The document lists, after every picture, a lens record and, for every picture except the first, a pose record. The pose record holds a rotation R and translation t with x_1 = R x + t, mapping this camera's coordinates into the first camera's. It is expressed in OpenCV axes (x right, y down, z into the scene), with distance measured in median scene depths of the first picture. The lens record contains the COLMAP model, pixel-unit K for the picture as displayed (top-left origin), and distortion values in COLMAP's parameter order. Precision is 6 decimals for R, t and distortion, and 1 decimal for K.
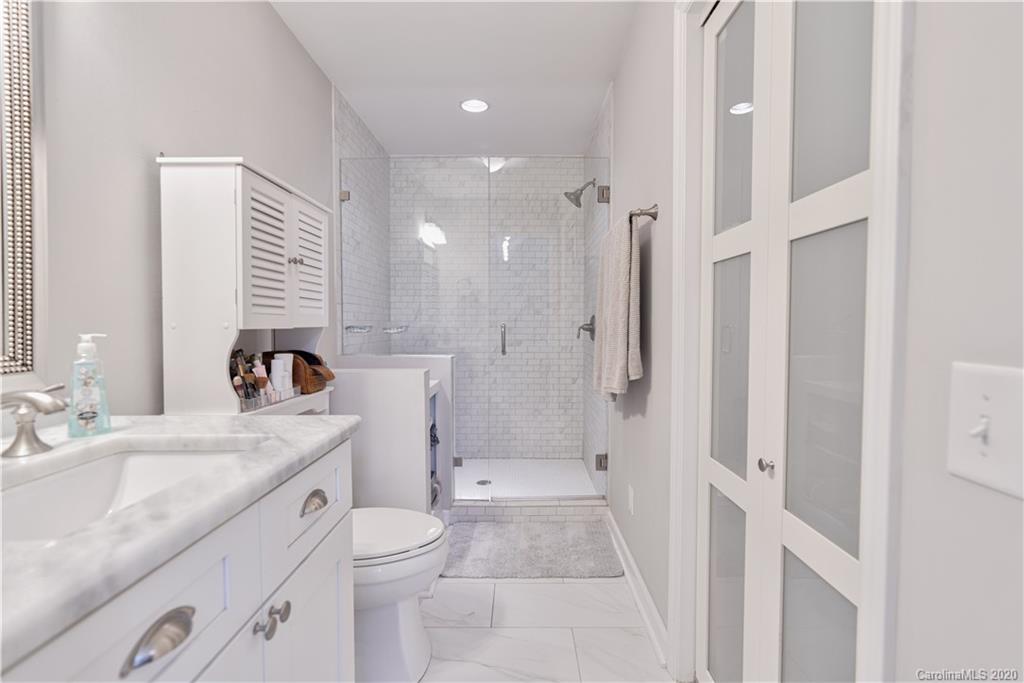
lens RADIAL K [[477.1, 0, 515.7], [0, 477.1, 325.0], [0, 0, 1]] dist [-0.027936, 0.000292]
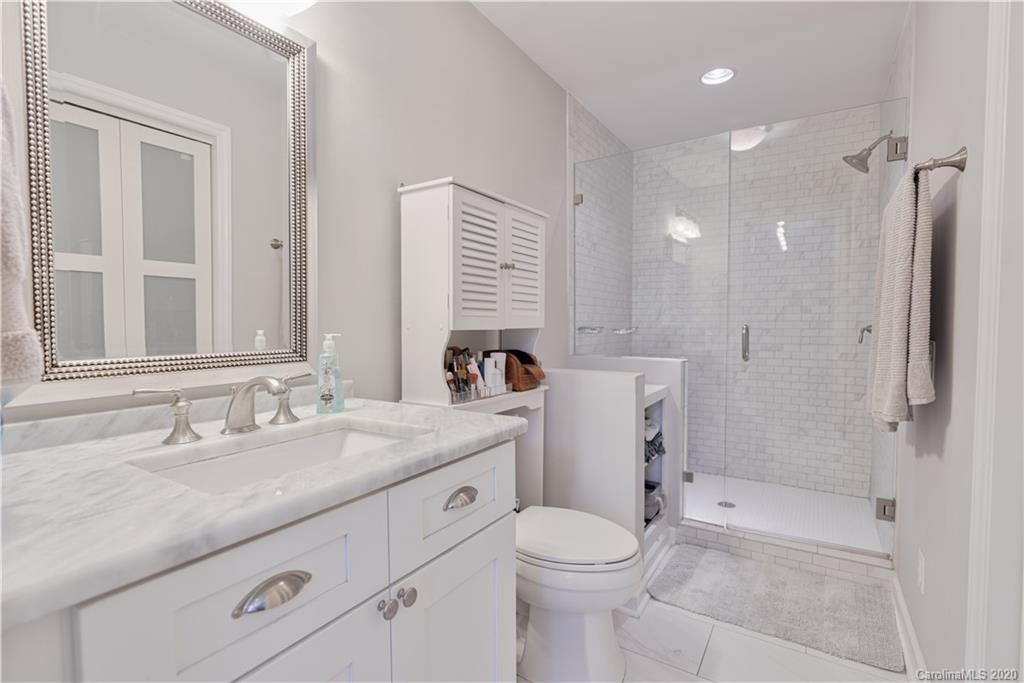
lens RADIAL K [[475.2, 0, 506.7], [0, 475.2, 333.3], [0, 0, 1]] dist [-0.024120, 0.006313]
pose [[0.842538, 0.009246, -0.538557, 0.080626], [0.000093, 0.999850, 0.017311, -0.001905], [0.538637, -0.014635, 0.842411, 0.068760]]
